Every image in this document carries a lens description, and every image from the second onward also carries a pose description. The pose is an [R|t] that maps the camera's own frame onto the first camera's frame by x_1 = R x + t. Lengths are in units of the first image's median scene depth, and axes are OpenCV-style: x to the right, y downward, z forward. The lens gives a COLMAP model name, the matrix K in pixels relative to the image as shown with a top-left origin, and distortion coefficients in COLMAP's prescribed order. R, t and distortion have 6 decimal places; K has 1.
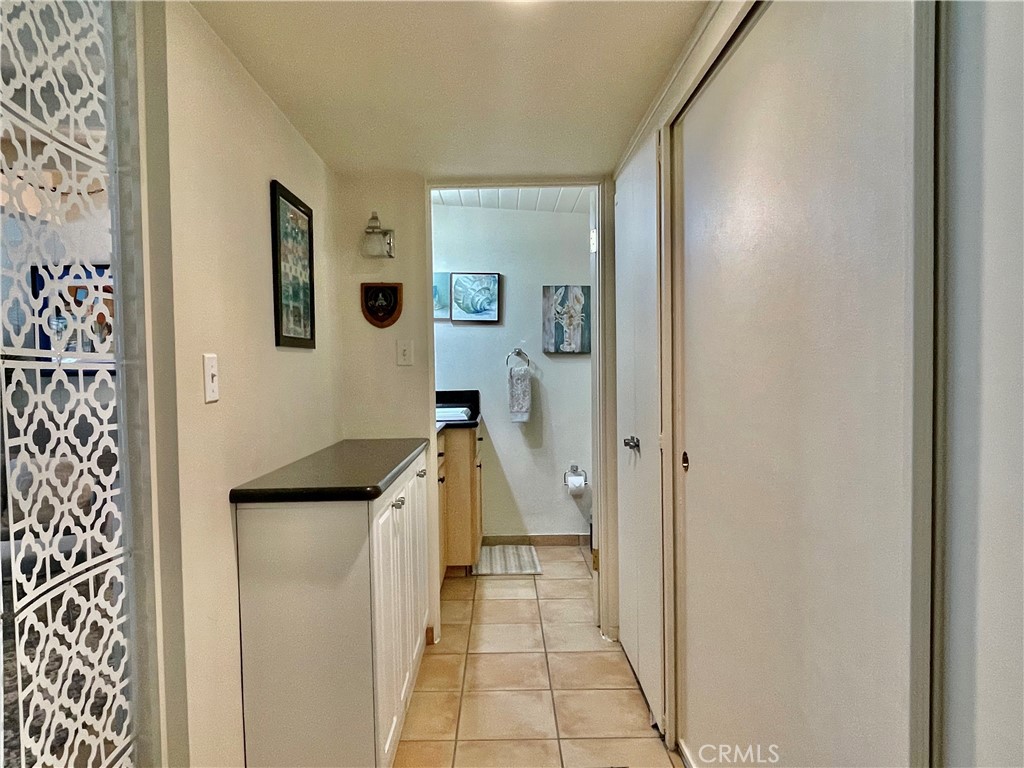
lens RADIAL K [[654.6, 0, 511.1], [0, 654.6, 390.4], [0, 0, 1]] dist [0.009322, -0.015402]
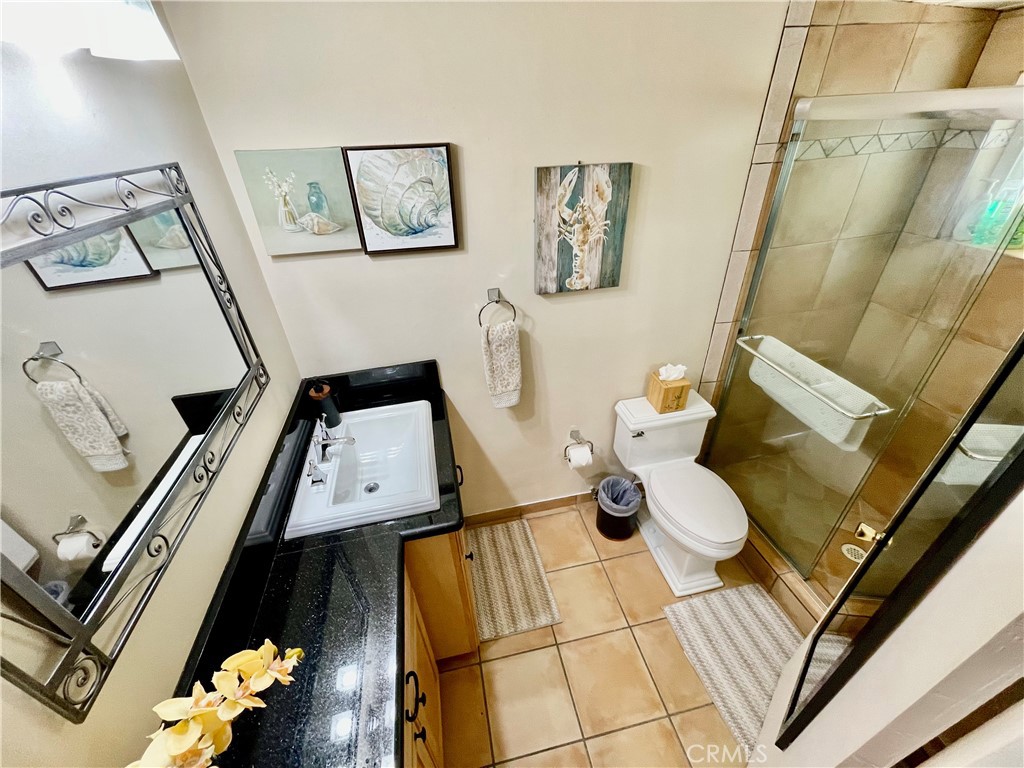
lens RADIAL K [[412.8, 0, 507.9], [0, 412.8, 384.5], [0, 0, 1]] dist [-0.001760, 0.000626]
pose [[0.981174, -0.130086, 0.142743, -0.041147], [0.038300, 0.855500, 0.516384, -0.181994], [-0.189292, -0.501195, 0.844377, 0.650181]]
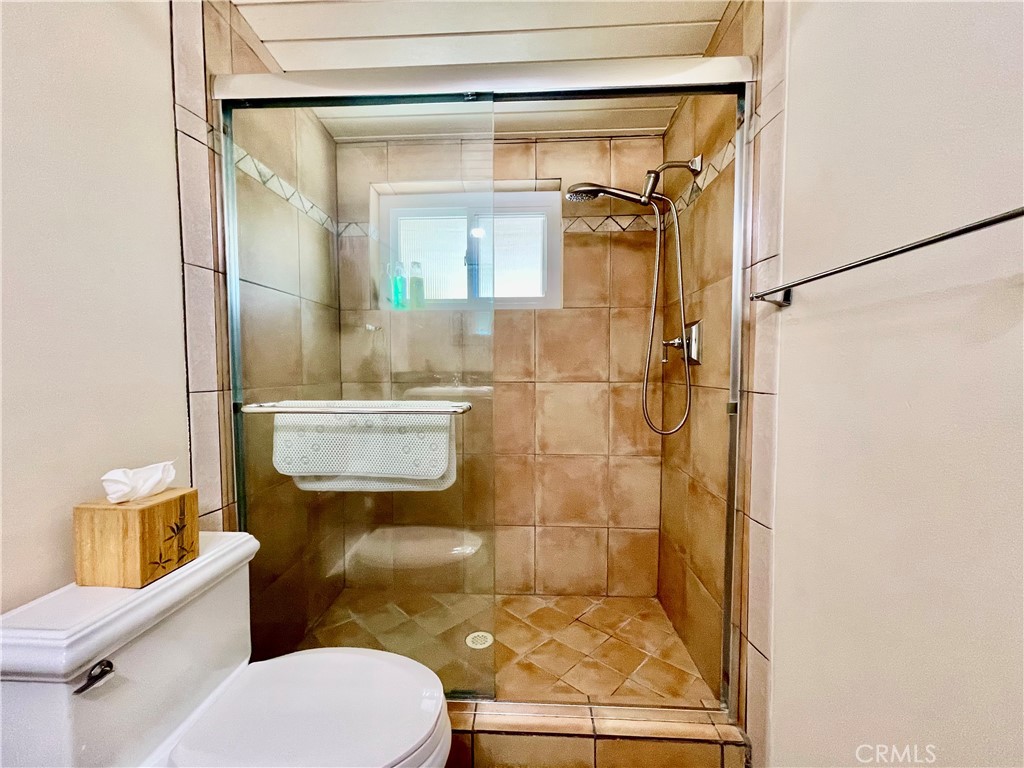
lens RADIAL K [[412.8, 0, 512.6], [0, 412.8, 383.4], [0, 0, 1]] dist [-0.001760, 0.000626]
pose [[0.063979, -0.022909, 0.997688, 0.018980], [0.032699, 0.999248, 0.020847, -0.000432], [-0.997415, 0.031289, 0.064680, 0.812411]]
